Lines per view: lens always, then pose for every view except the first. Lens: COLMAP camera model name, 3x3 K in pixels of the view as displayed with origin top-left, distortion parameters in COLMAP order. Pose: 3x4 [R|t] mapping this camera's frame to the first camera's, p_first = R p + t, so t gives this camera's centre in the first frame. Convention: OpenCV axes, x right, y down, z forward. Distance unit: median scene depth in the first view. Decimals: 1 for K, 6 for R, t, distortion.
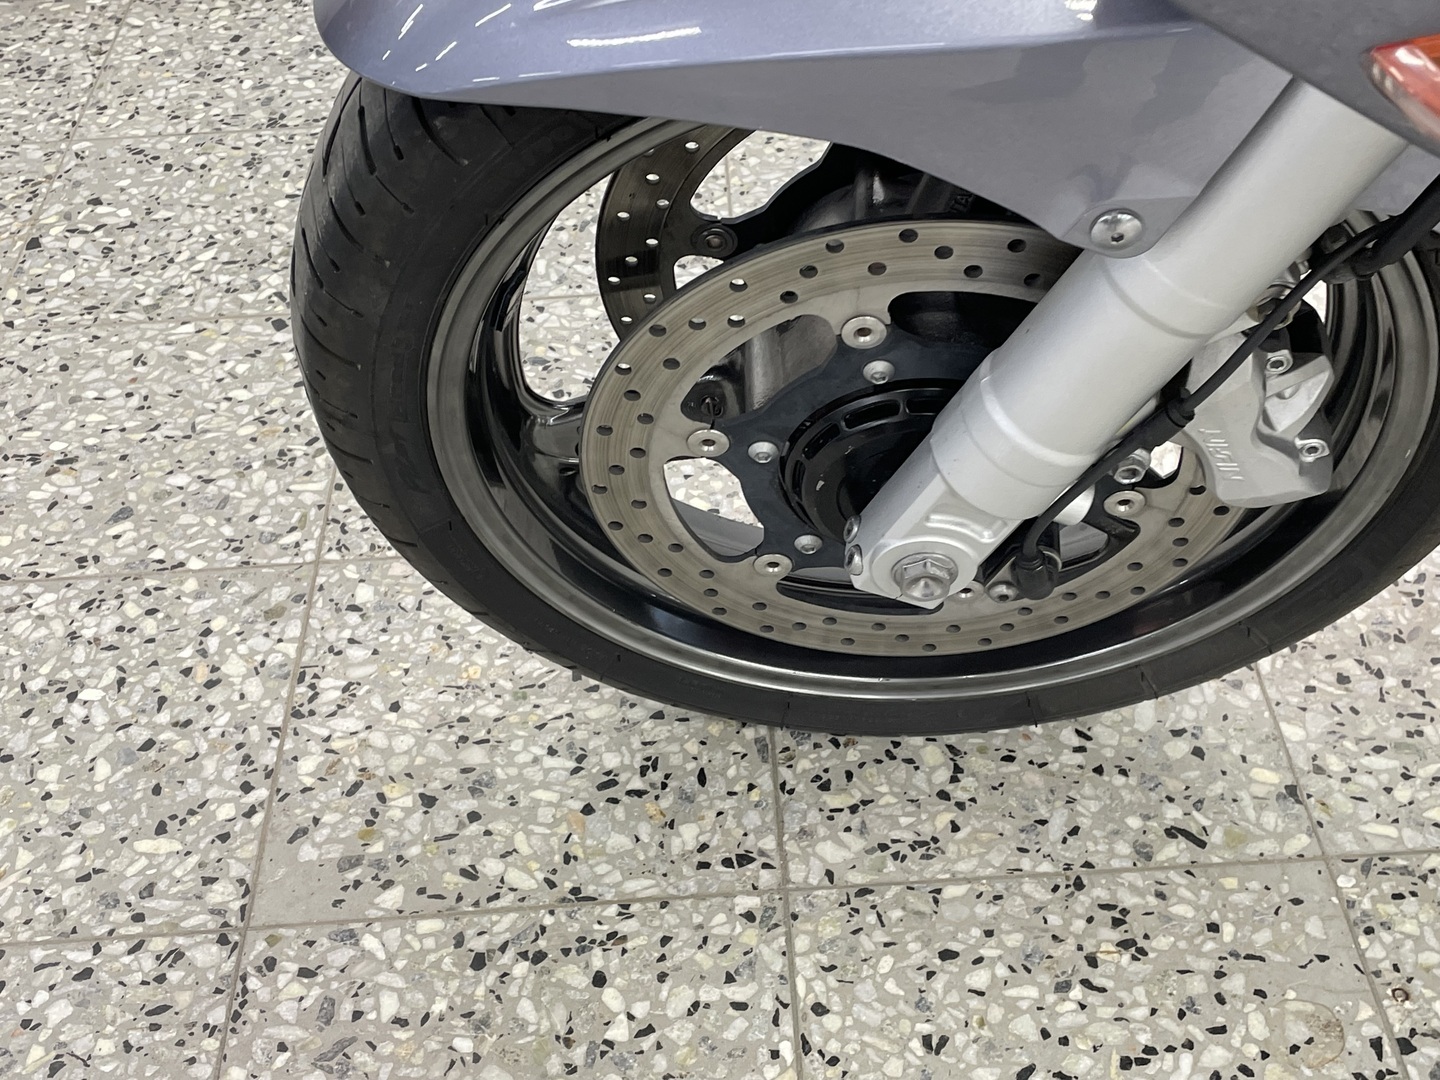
lens RADIAL K [[1794.4, 0, 729.0], [0, 1794.4, 543.1], [0, 0, 1]] dist [0.059601, 0.000000]
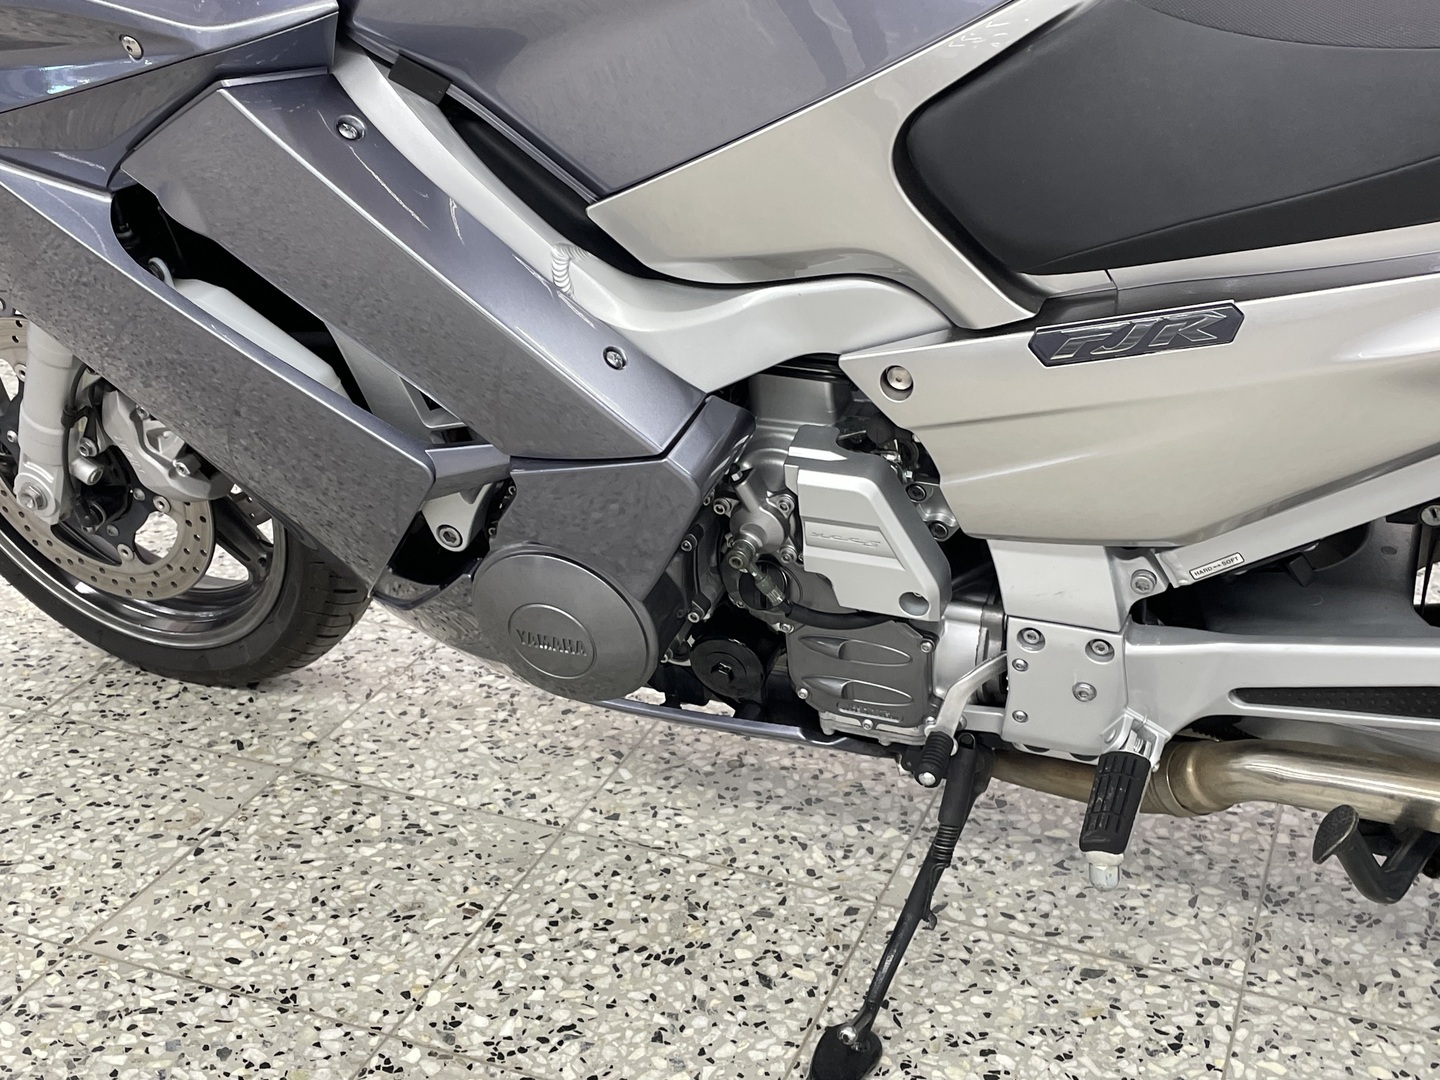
lens RADIAL K [[1794.4, 0, 704.5], [0, 1794.4, 527.4], [0, 0, 1]] dist [0.059601, 0.000000]
pose [[0.904535, 0.206546, -0.373035, 1.323466], [-0.309190, 0.920156, -0.240241, 0.258587], [0.293630, 0.332645, 0.896175, -0.533814]]
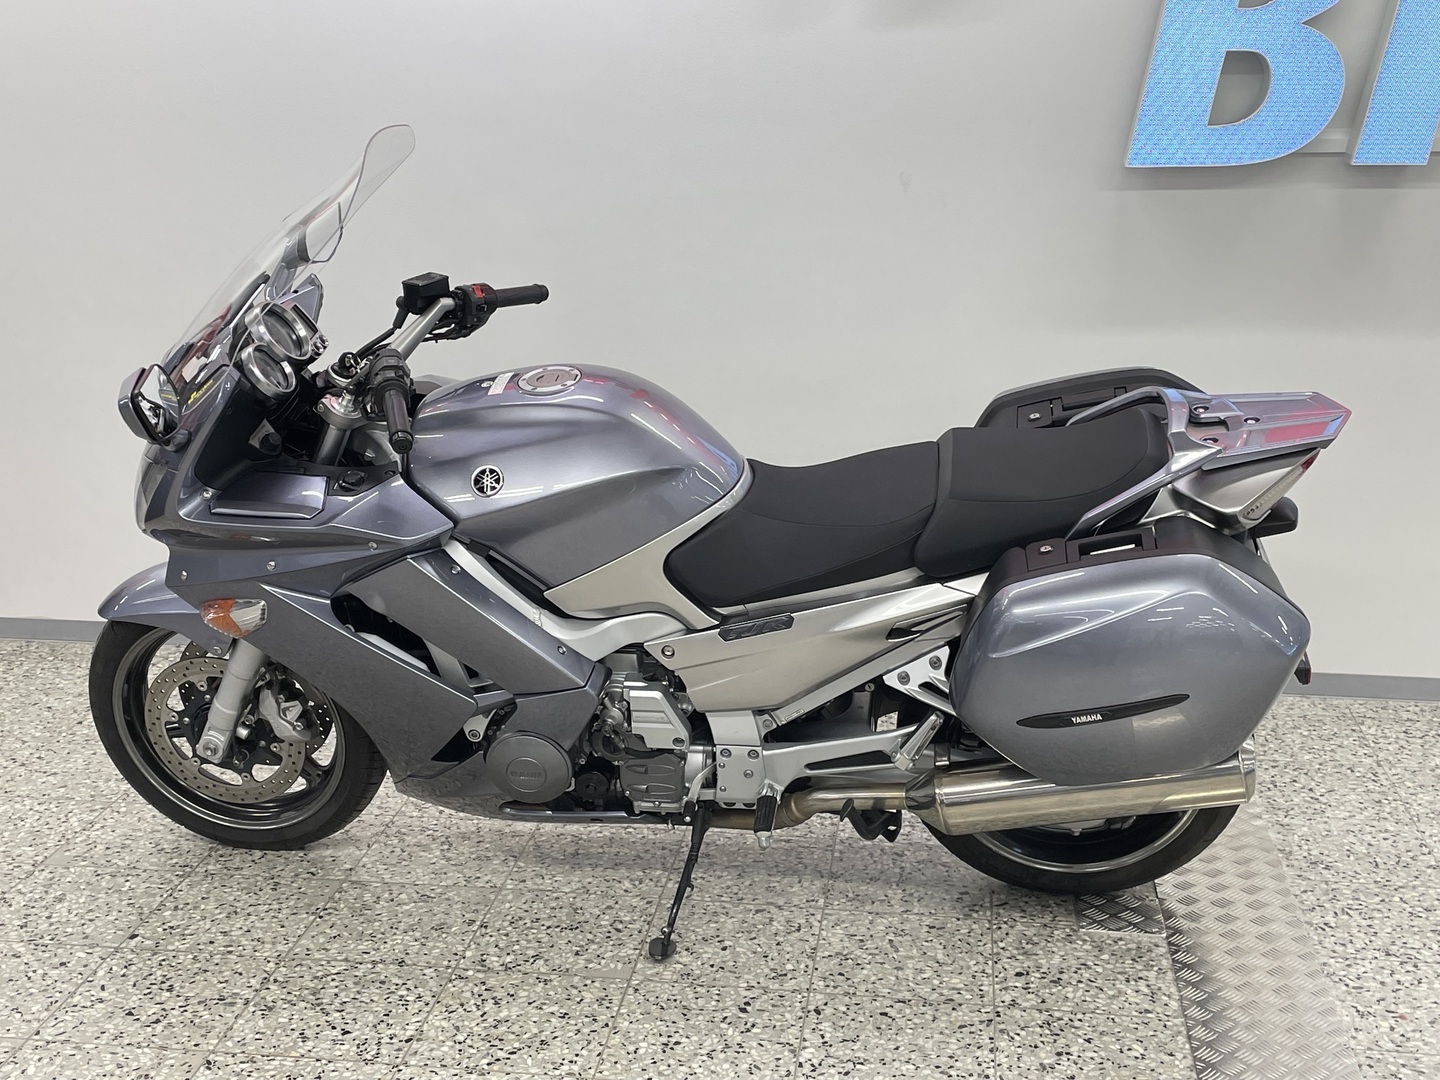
lens RADIAL K [[1794.4, 0, 725.0], [0, 1794.4, 540.8], [0, 0, 1]] dist [0.059601, 0.000000]
pose [[0.982531, 0.089354, -0.163246, 1.550336], [-0.153737, 0.884035, -0.441414, 1.010609], [0.104873, 0.458800, 0.882329, -2.232628]]
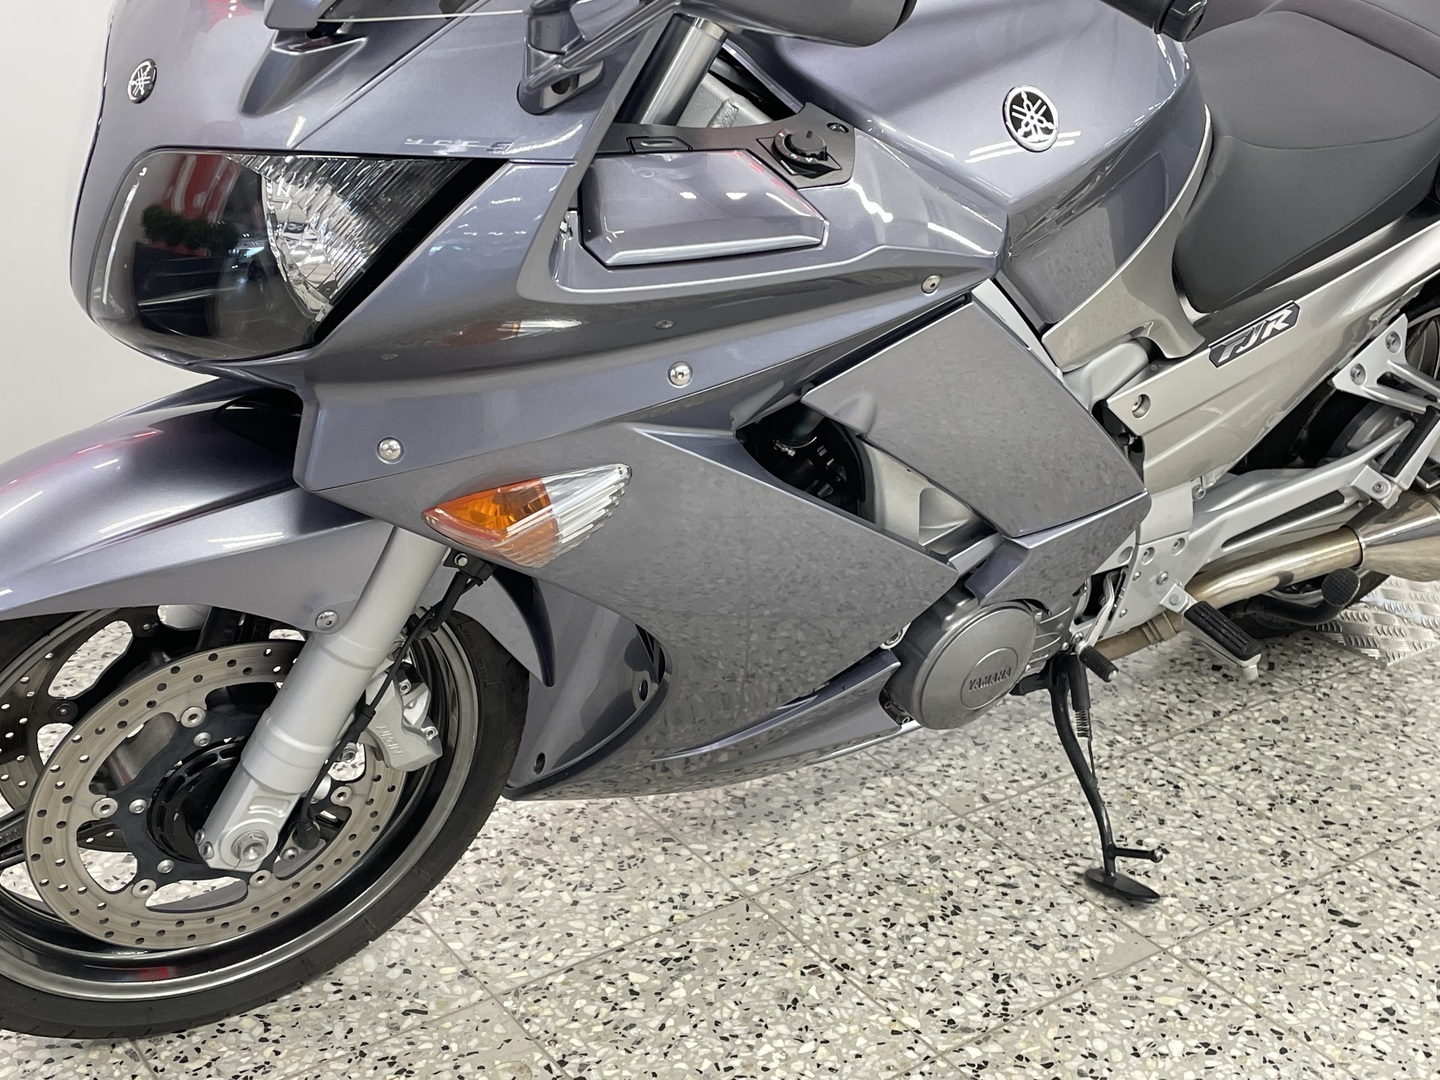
lens RADIAL K [[1794.4, 0, 735.6], [0, 1794.4, 563.7], [0, 0, 1]] dist [0.059601, 0.000000]
pose [[0.834049, -0.148465, 0.531338, -0.333533], [0.314526, 0.919220, -0.236871, 0.279104], [-0.453250, 0.364681, 0.813371, -0.657899]]
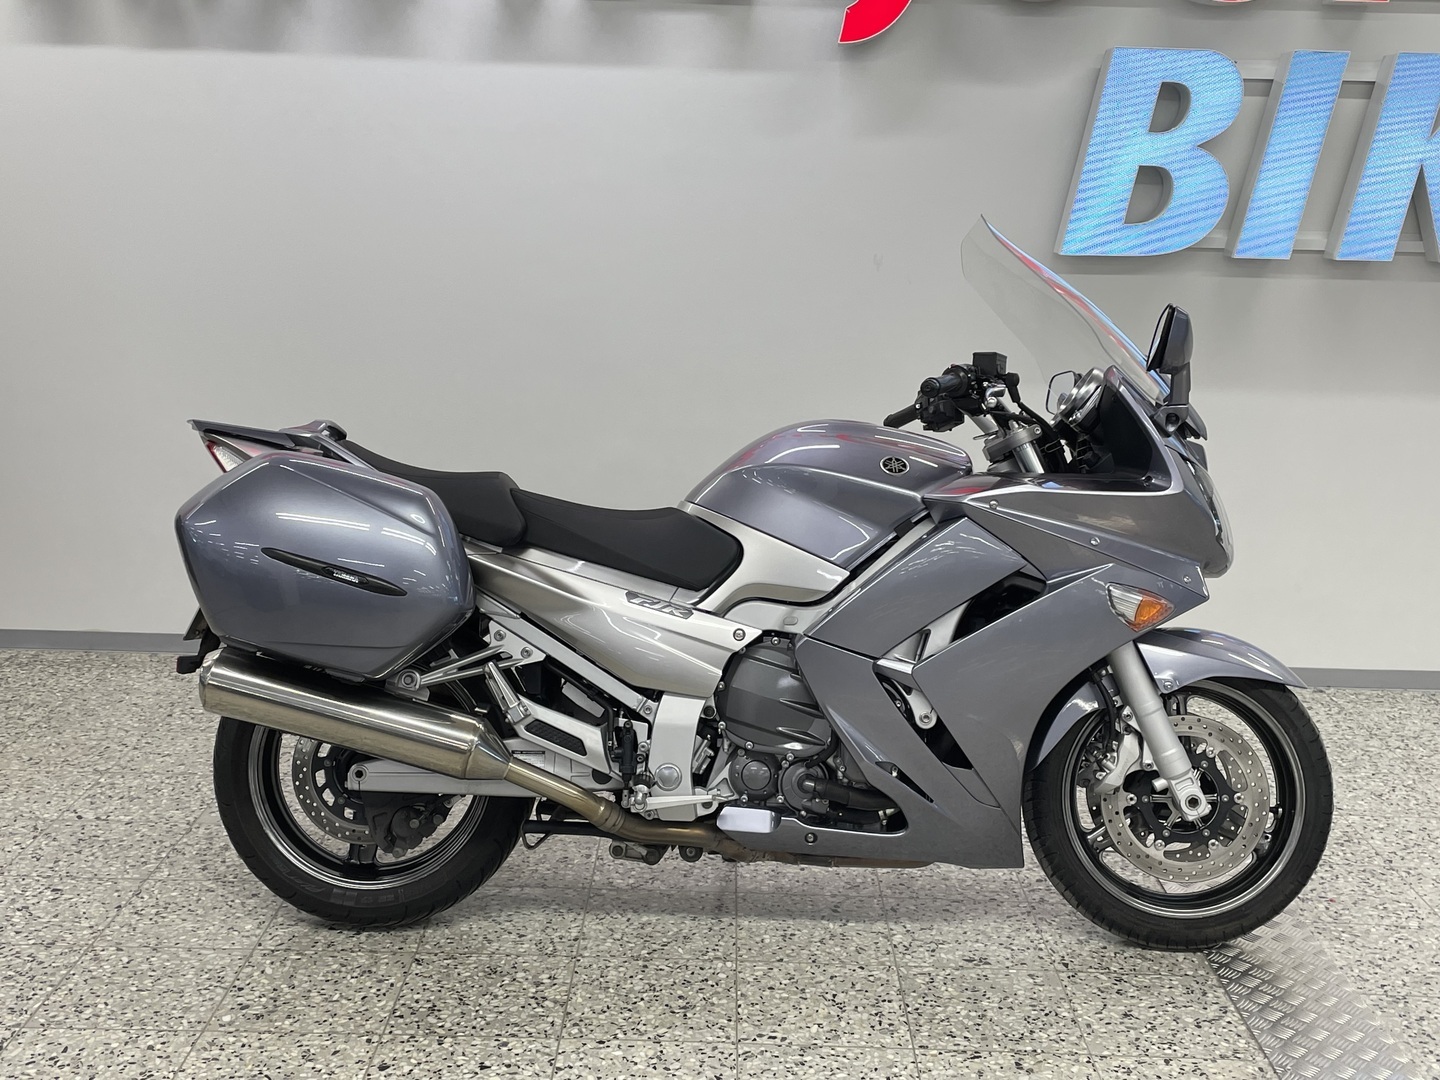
lens RADIAL K [[1675.9, 0, 752.9], [0, 1675.9, 540.8], [0, 0, 1]] dist [0.075706, 0.000000]
pose [[0.996180, 0.085396, -0.018259, 0.993999], [-0.083189, 0.864416, -0.495848, 1.450565], [-0.026560, 0.495473, 0.868217, -2.630870]]
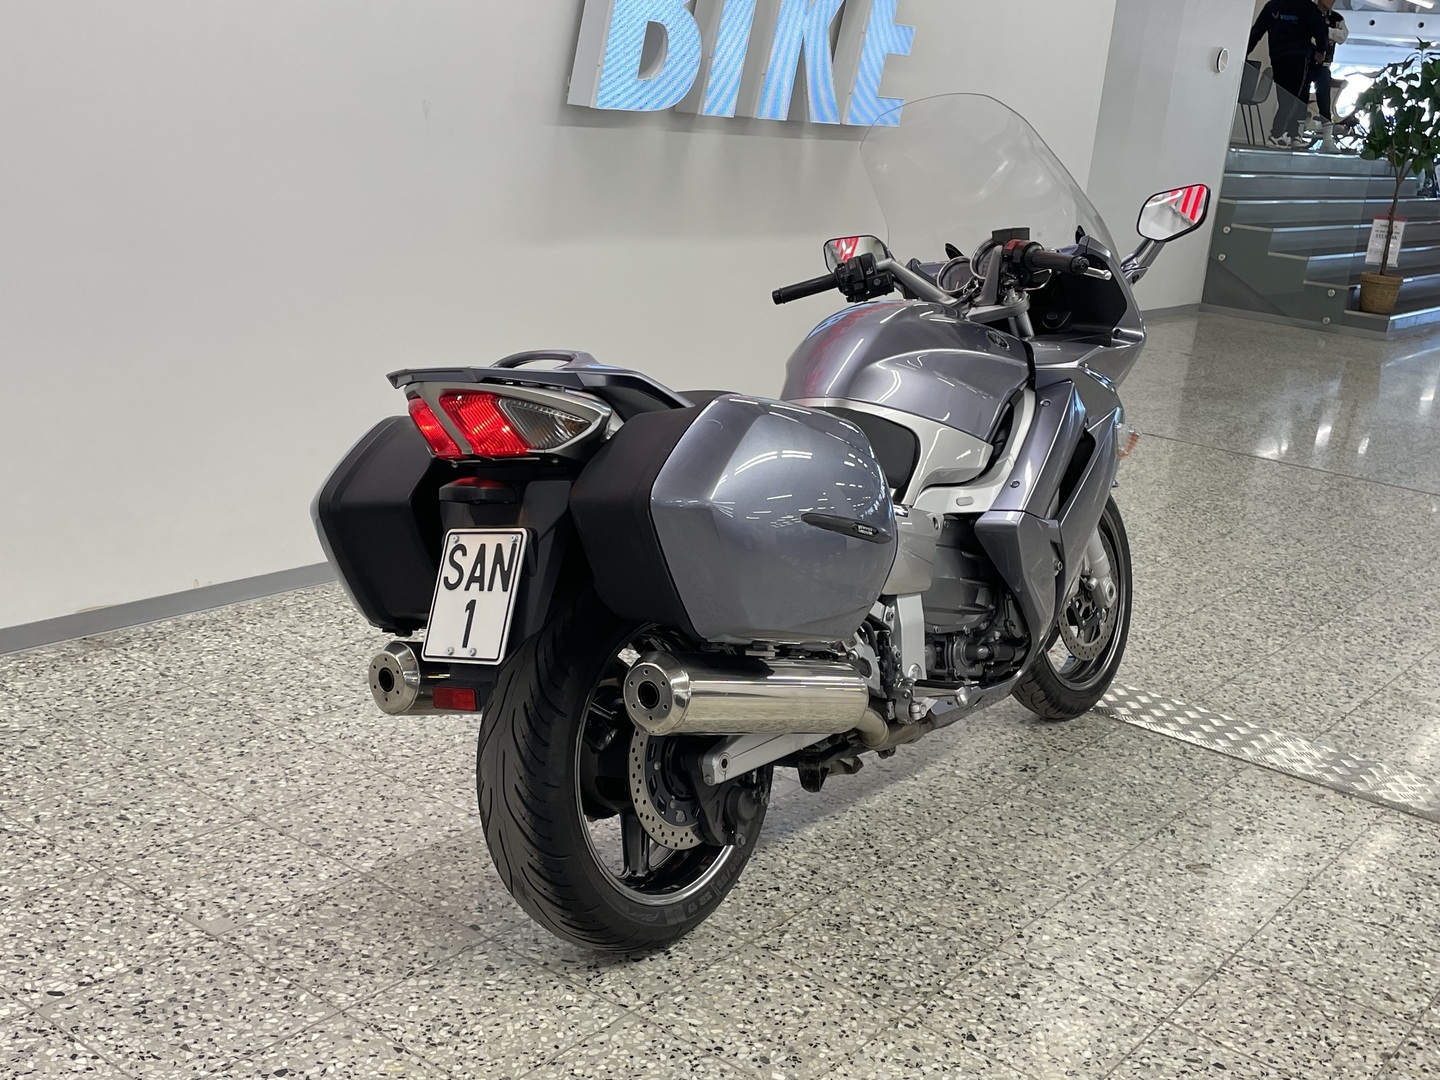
lens RADIAL K [[1675.9, 0, 732.5], [0, 1675.9, 542.1], [0, 0, 1]] dist [0.075706, 0.000000]
pose [[0.629252, -0.101910, 0.770491, -1.771723], [0.422796, 0.876727, -0.229332, 0.635612], [-0.652139, 0.470068, 0.594770, -1.418528]]
